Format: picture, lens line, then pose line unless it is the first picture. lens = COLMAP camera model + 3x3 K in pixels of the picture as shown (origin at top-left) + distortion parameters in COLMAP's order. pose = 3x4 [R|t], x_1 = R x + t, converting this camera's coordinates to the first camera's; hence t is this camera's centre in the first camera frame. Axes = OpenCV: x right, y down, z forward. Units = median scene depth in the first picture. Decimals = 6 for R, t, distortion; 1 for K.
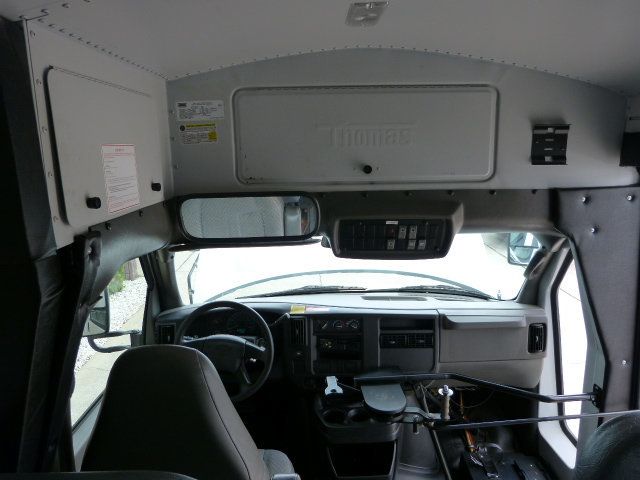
lens RADIAL K [[479.0, 0, 320.8], [0, 479.0, 243.7], [0, 0, 1]] dist [-0.033654, 0.020793]
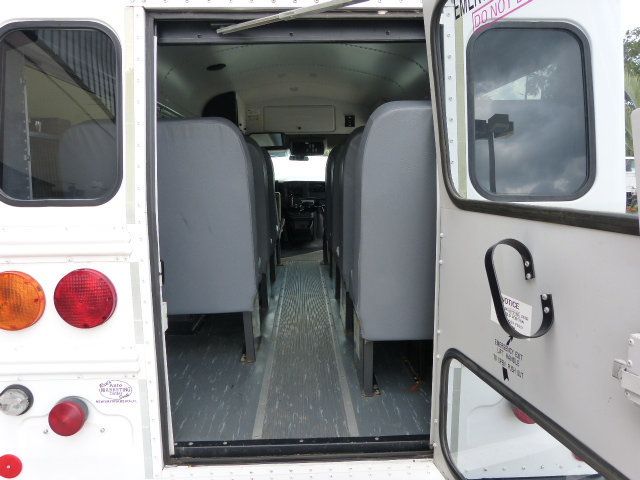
lens RADIAL K [[479.0, 0, 320.7], [0, 479.0, 240.9], [0, 0, 1]] dist [-0.033654, 0.020793]
pose [[0.999812, -0.006632, 0.018247, 0.162862], [0.008148, 0.996405, -0.084326, 0.886762], [-0.017623, 0.084459, 0.996271, -2.251626]]
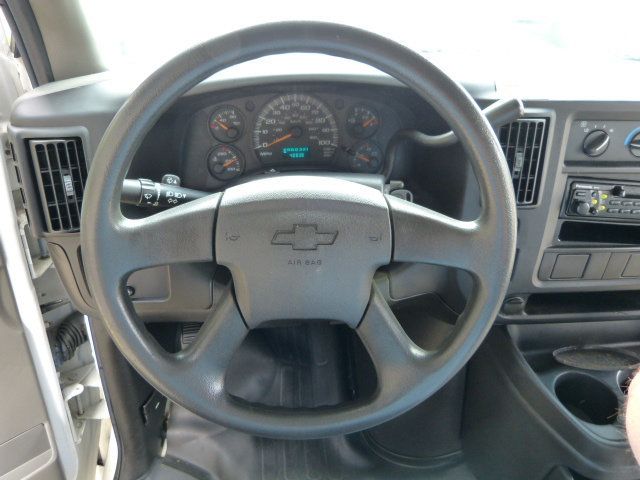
lens RADIAL K [[479.0, 0, 326.3], [0, 479.0, 237.8], [0, 0, 1]] dist [-0.033654, 0.020793]
pose [[0.993880, -0.012085, 0.109800, -0.229553], [-0.030384, 0.925747, 0.376920, 0.136834], [-0.106203, -0.377949, 0.919715, 0.823462]]
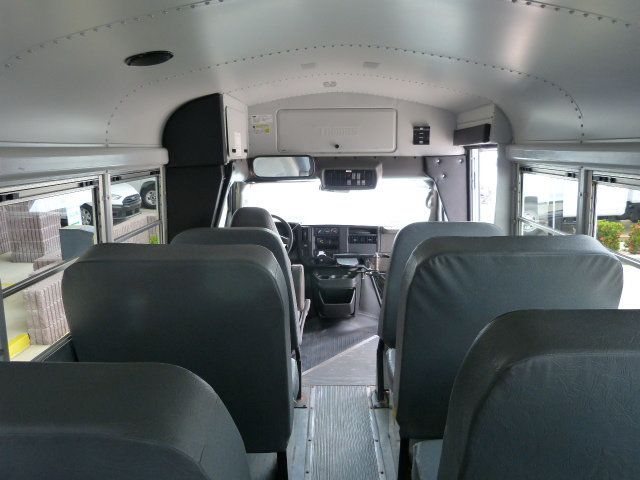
lens RADIAL K [[479.0, 0, 323.0], [0, 479.0, 243.8], [0, 0, 1]] dist [-0.033654, 0.020793]
pose [[0.999482, 0.013076, -0.029405, 0.090215], [-0.013331, 0.999875, -0.008499, 0.272486], [0.029290, 0.008886, 0.999531, -1.042574]]
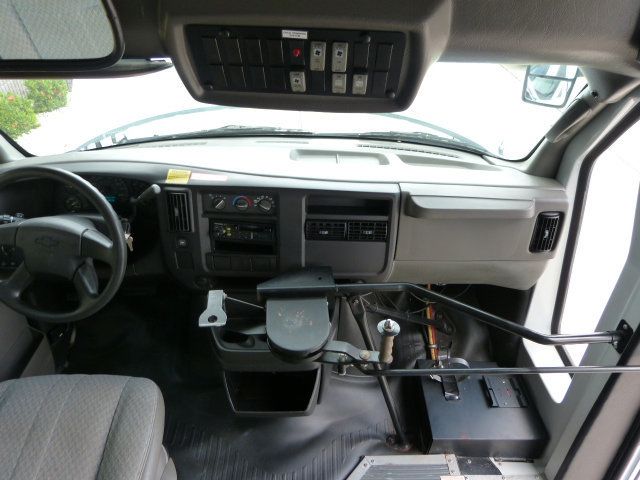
lens RADIAL K [[479.0, 0, 321.9], [0, 479.0, 242.7], [0, 0, 1]] dist [-0.033654, 0.020793]
pose [[0.999336, 0.034287, 0.012302, 0.158385], [-0.036402, 0.927349, 0.372422, -0.026429], [0.001361, -0.372622, 0.927982, 0.443634]]
